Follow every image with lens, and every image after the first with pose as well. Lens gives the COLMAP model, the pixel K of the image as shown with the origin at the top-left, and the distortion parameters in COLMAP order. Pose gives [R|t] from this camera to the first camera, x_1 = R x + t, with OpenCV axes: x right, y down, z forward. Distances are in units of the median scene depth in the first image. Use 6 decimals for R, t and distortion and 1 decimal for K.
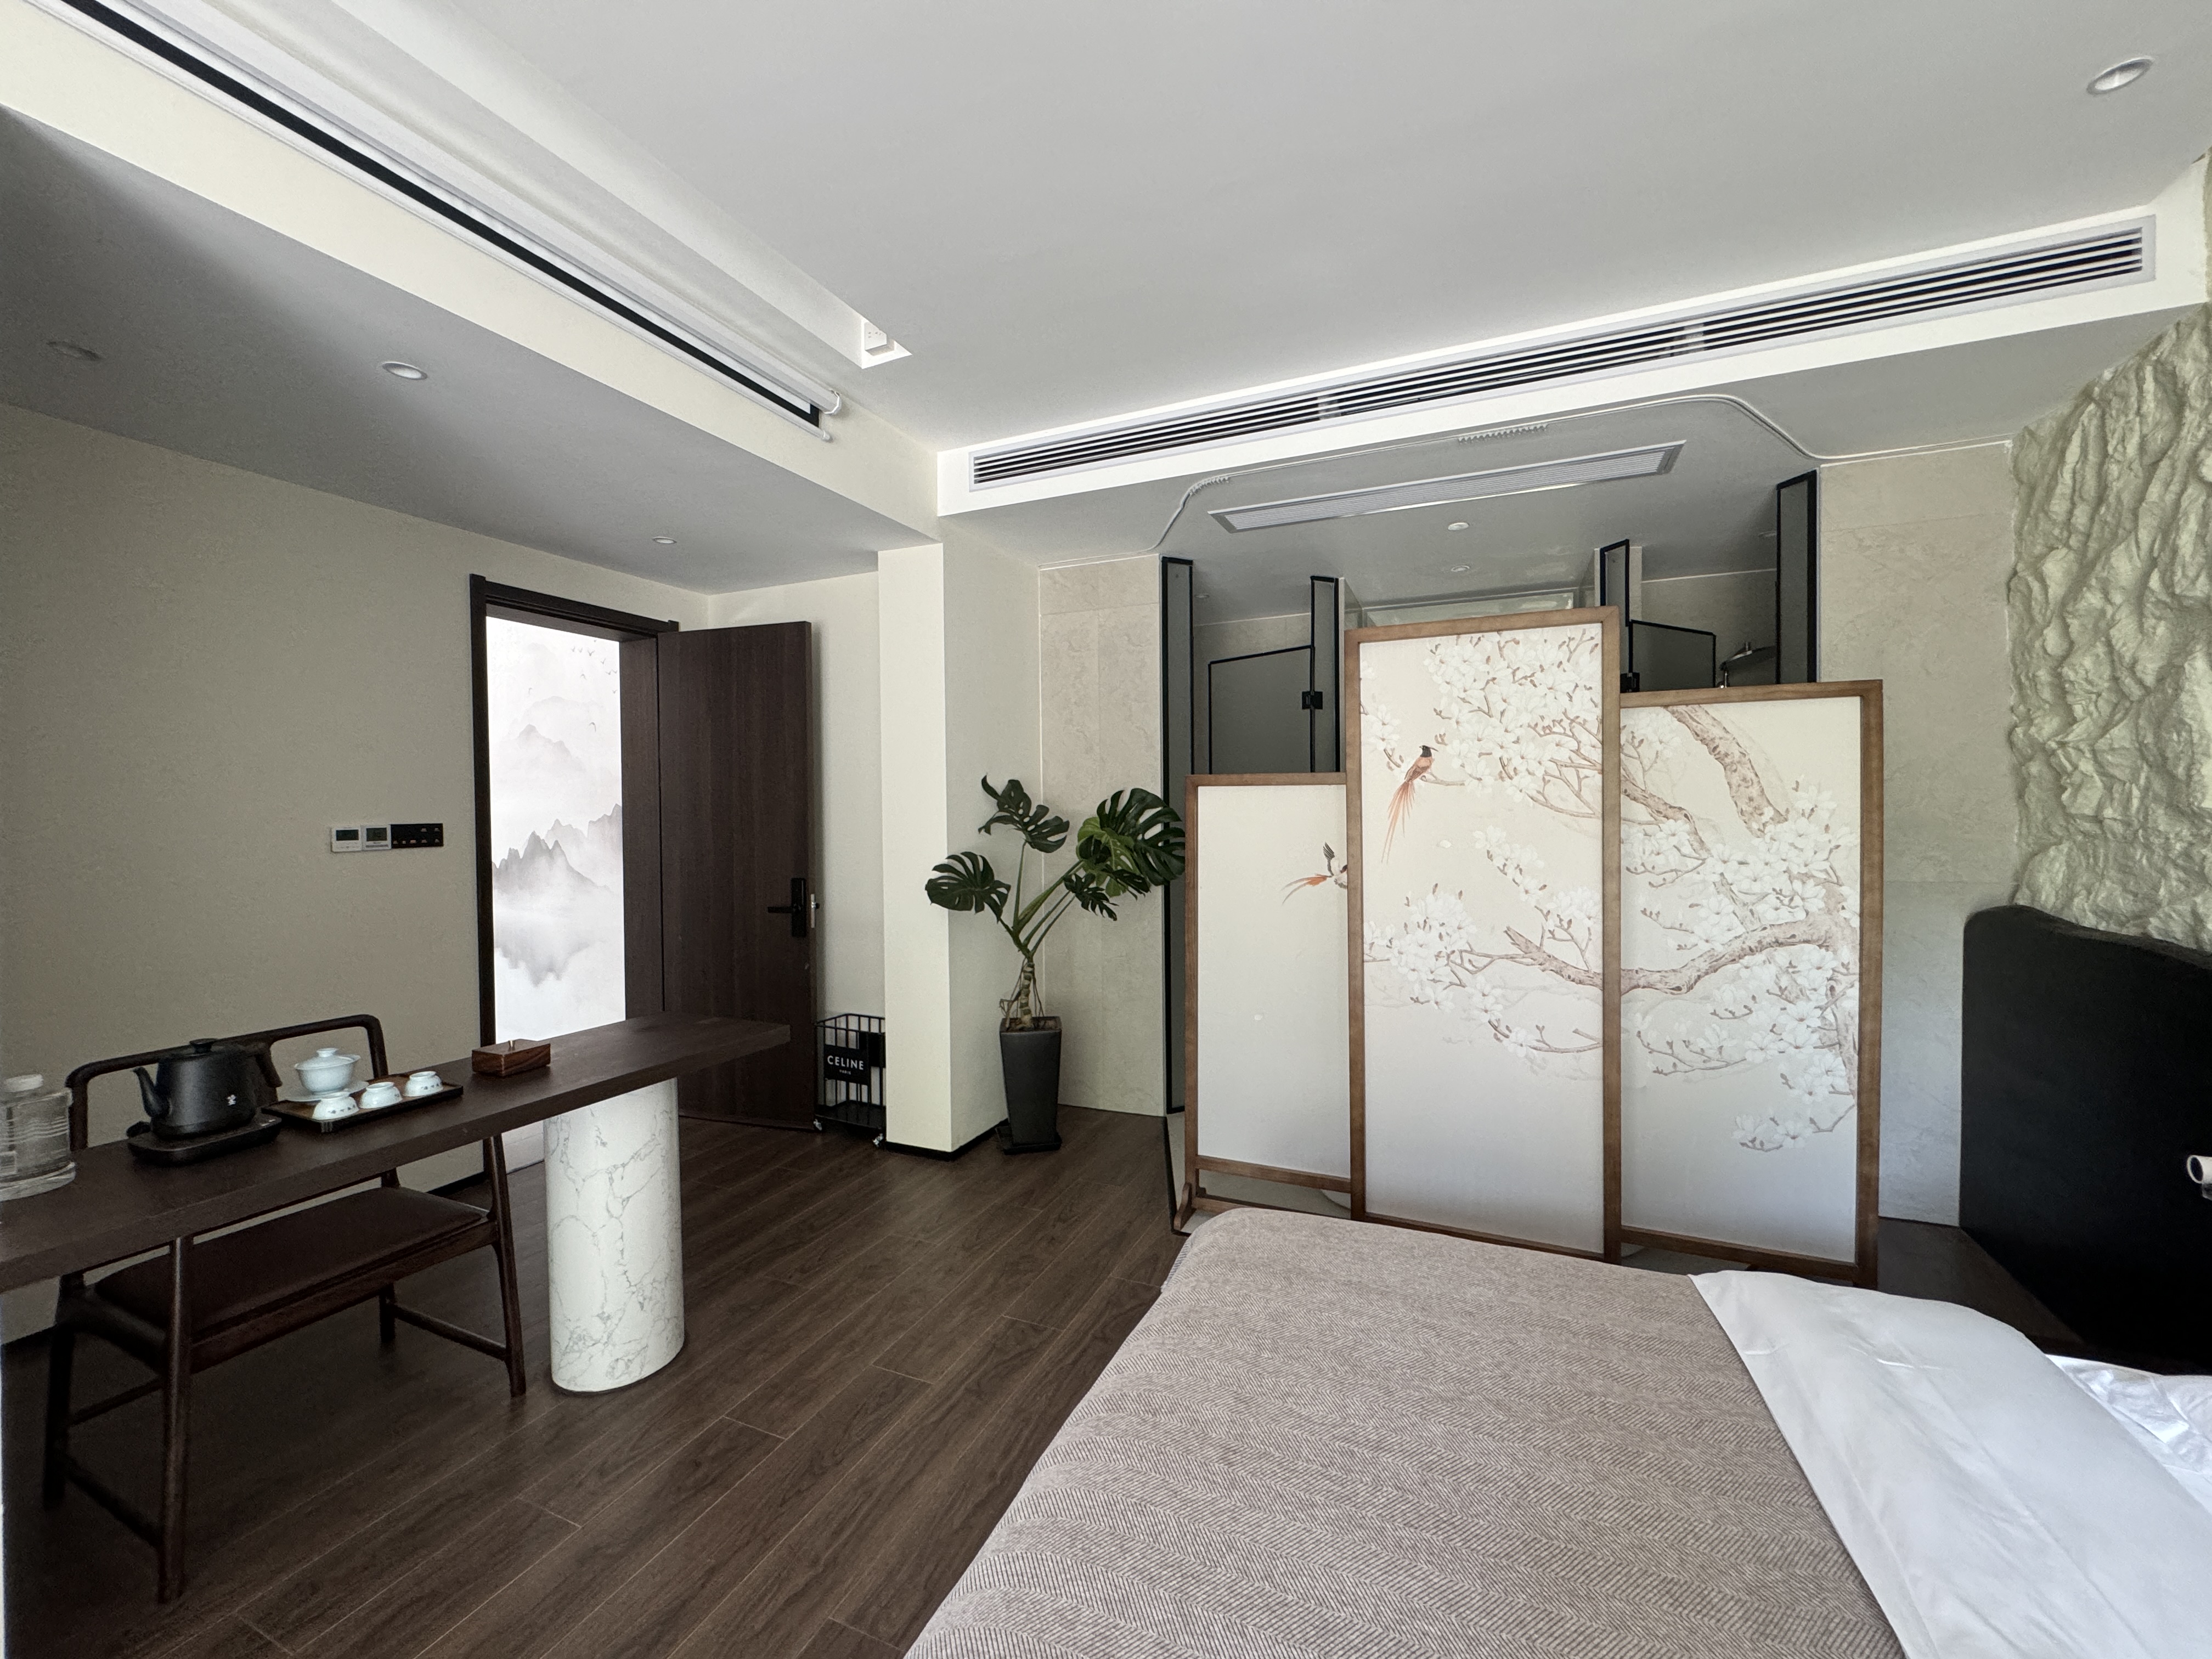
lens RADIAL K [[896.2, 0, 1098.9], [0, 896.2, 821.7], [0, 0, 1]] dist [-0.019793, 0.004735]
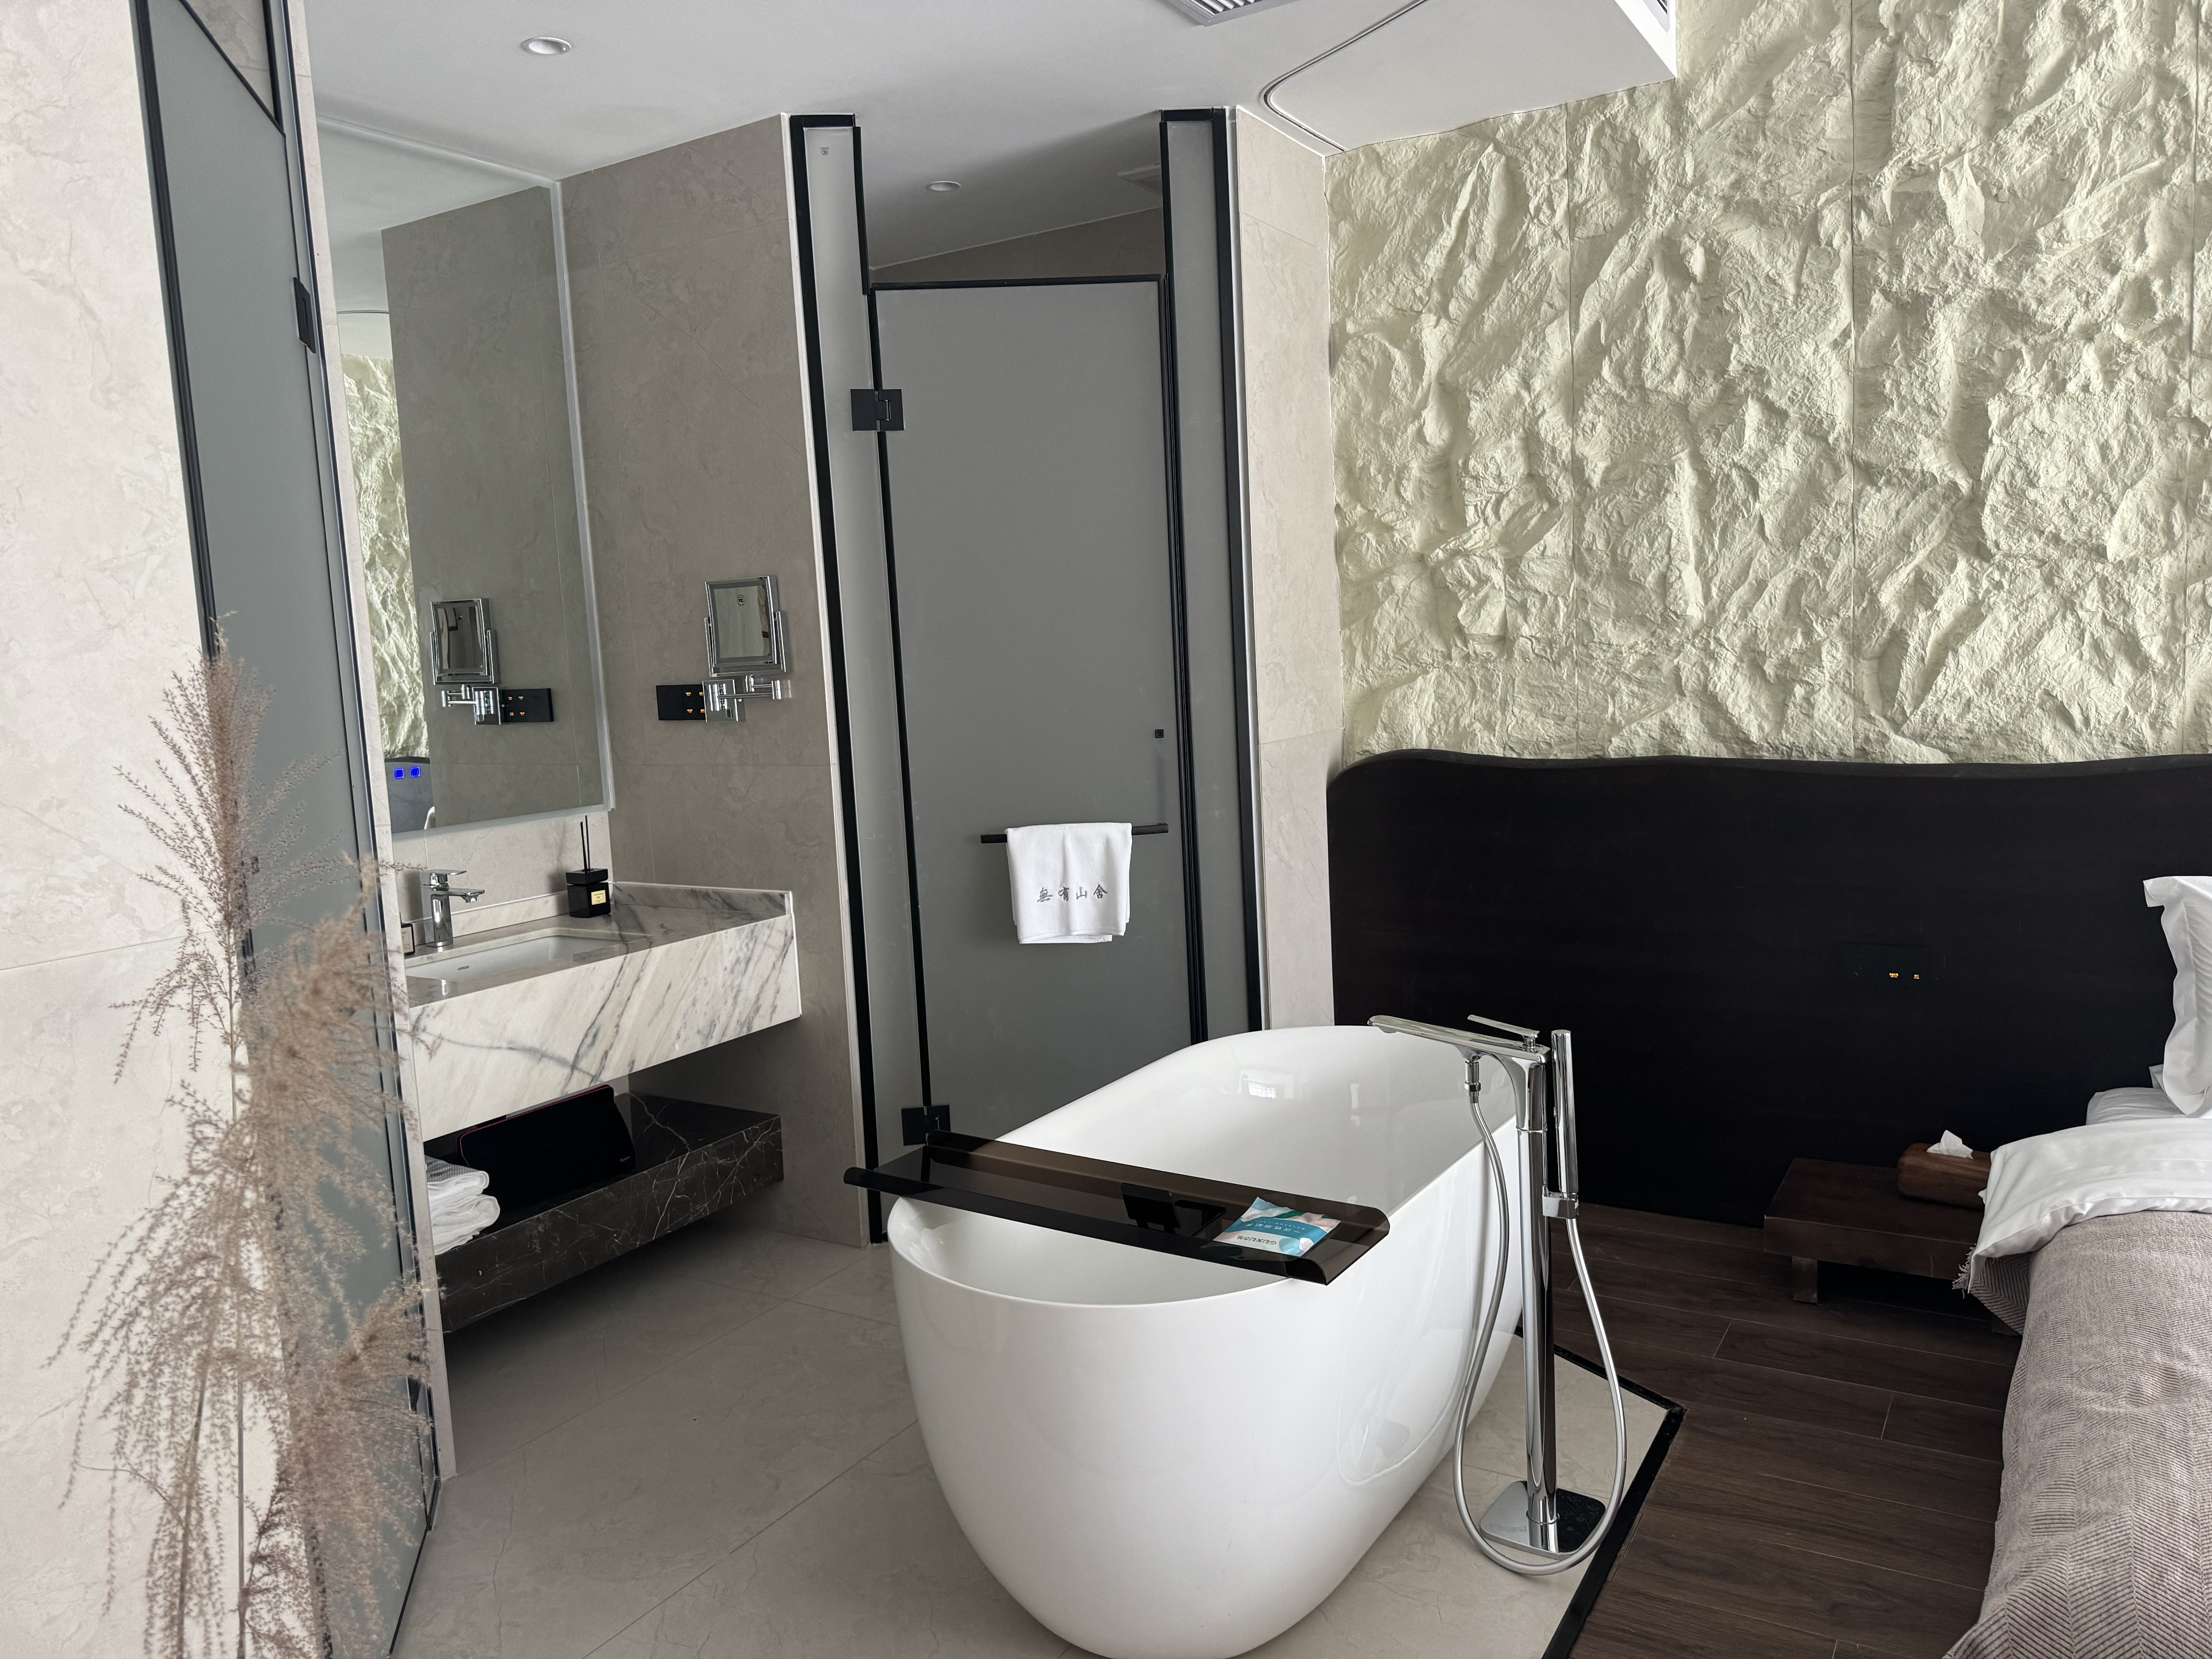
lens RADIAL K [[1576.8, 0, 1098.3], [0, 1576.8, 817.1], [0, 0, 1]] dist [0.040378, -0.043769]
pose [[0.125835, -0.105582, 0.986417, -0.402186], [0.060549, 0.993284, 0.098593, -0.004811], [-0.990202, 0.047320, 0.131383, 0.970869]]
